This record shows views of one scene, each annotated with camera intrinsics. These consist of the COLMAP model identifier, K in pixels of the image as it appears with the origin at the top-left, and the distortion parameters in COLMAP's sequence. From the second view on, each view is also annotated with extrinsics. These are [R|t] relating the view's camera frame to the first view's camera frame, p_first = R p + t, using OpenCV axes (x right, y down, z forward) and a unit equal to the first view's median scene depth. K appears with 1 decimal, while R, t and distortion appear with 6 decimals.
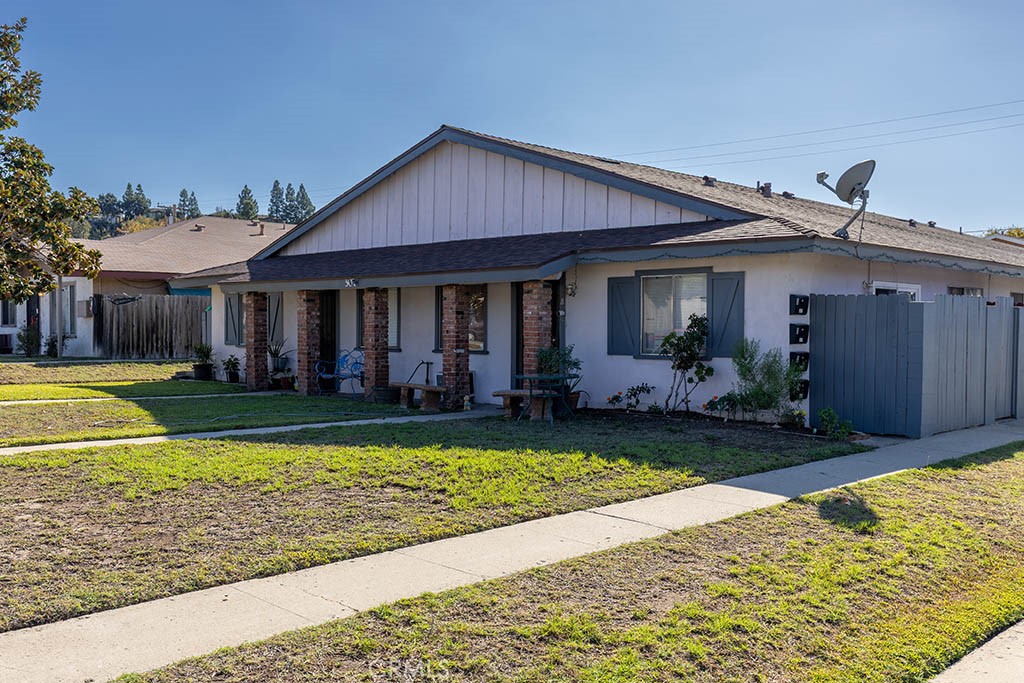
lens RADIAL K [[964.7, 0, 512.0], [0, 964.7, 341.5], [0, 0, 1]] dist [-0.001152, -0.000137]
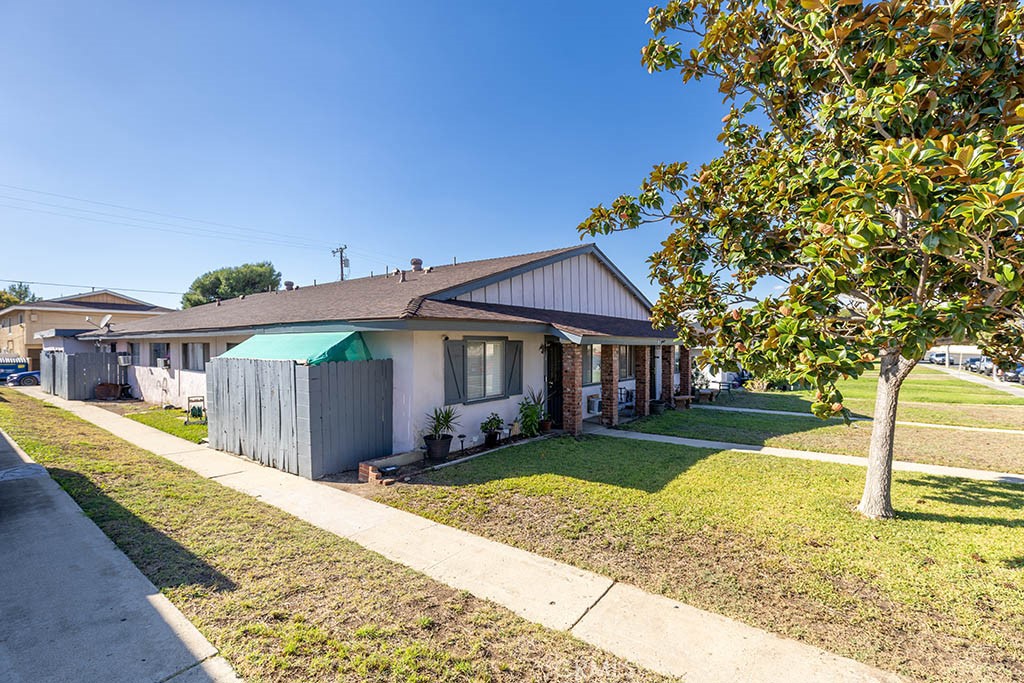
lens RADIAL K [[461.3, 0, 512.0], [0, 461.3, 341.5], [0, 0, 1]] dist [0.009865, -0.000659]
pose [[-0.111376, 0.000019, 0.993778, -0.977458], [0.005998, 0.999982, 0.000653, -0.069840], [-0.993760, 0.006033, -0.111374, 1.442877]]
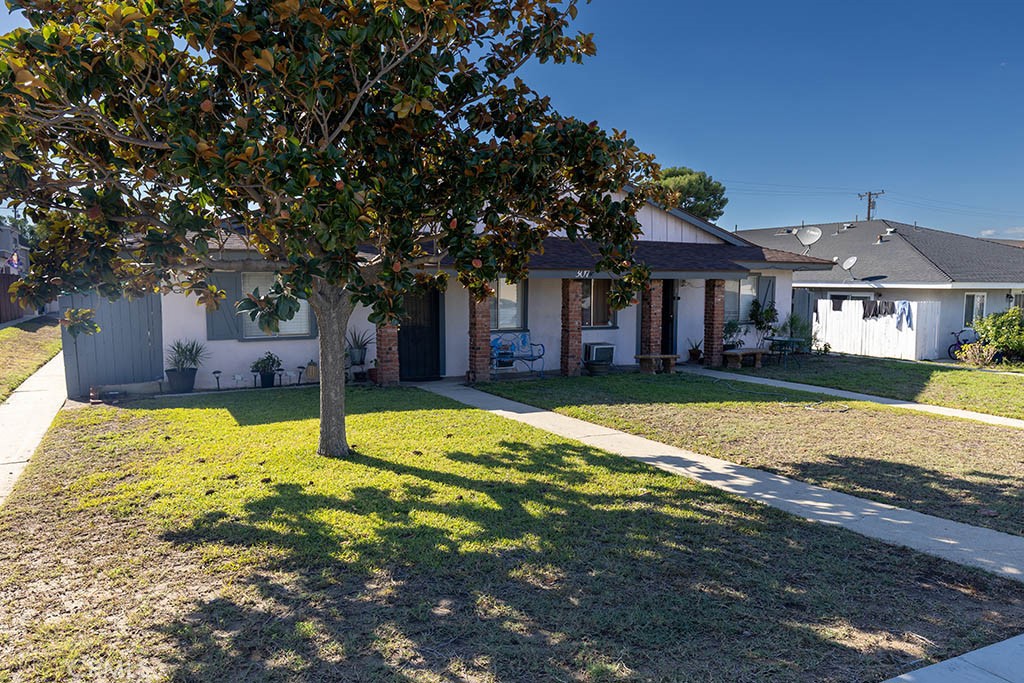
lens RADIAL K [[717.1, 0, 491.4], [0, 717.1, 339.1], [0, 0, 1]] dist [-0.002421, -0.003820]
pose [[0.332763, -0.079876, 0.939622, -1.084175], [0.012013, 0.996684, 0.080473, -0.058089], [-0.942934, -0.015490, 0.332619, 0.887210]]
